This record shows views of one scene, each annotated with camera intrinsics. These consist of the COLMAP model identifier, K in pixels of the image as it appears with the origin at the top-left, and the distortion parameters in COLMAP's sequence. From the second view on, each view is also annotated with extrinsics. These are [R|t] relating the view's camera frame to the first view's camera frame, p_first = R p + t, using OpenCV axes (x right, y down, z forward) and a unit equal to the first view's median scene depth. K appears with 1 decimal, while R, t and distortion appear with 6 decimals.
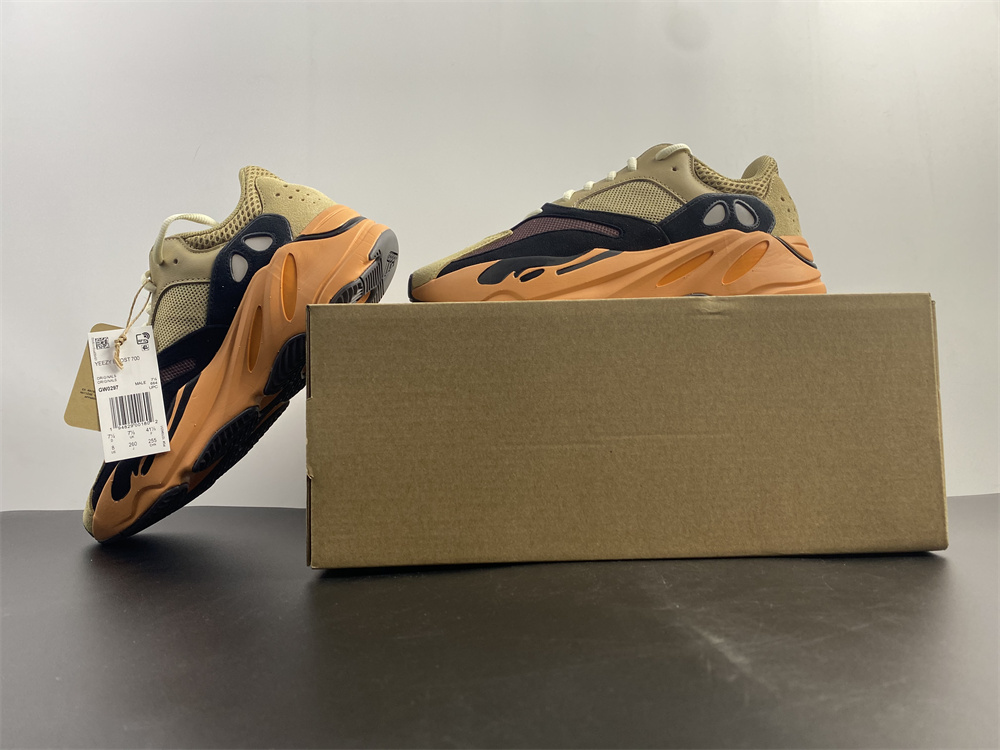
lens RADIAL K [[808.6, 0, 503.5], [0, 808.6, 358.1], [0, 0, 1]] dist [0.051812, -0.010558]
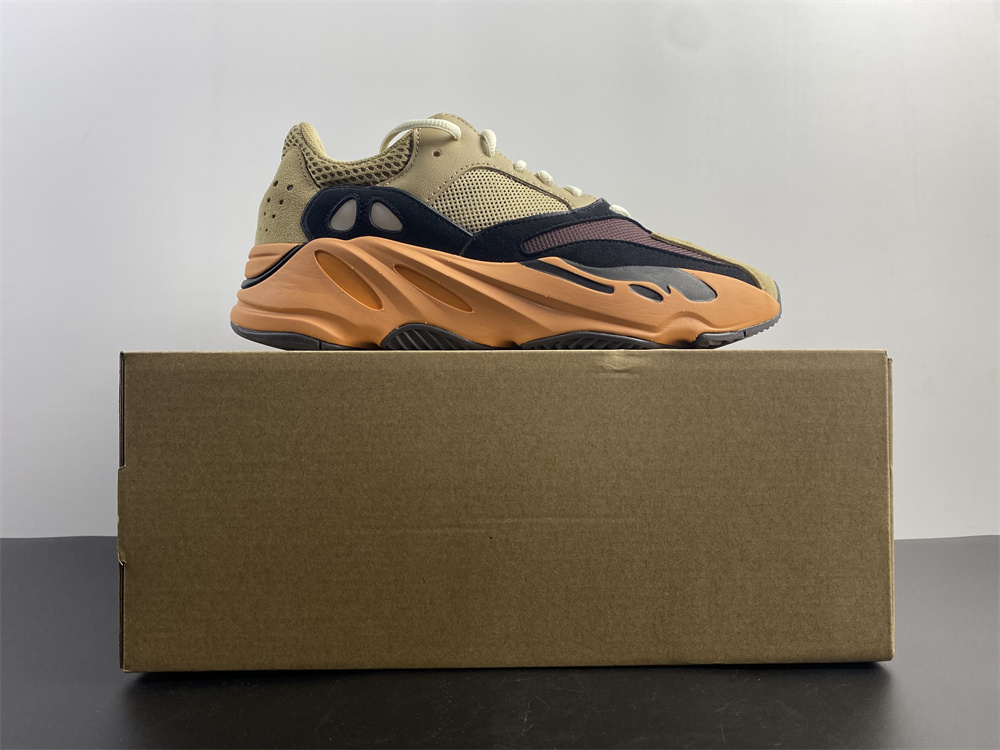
lens RADIAL K [[808.6, 0, 503.5], [0, 808.6, 358.1], [0, 0, 1]] dist [0.051812, -0.010558]
pose [[0.986677, 0.031872, 0.159536, 0.008437], [-0.018657, 0.996320, -0.083661, 0.002315], [-0.161616, 0.079570, 0.983641, 0.180433]]
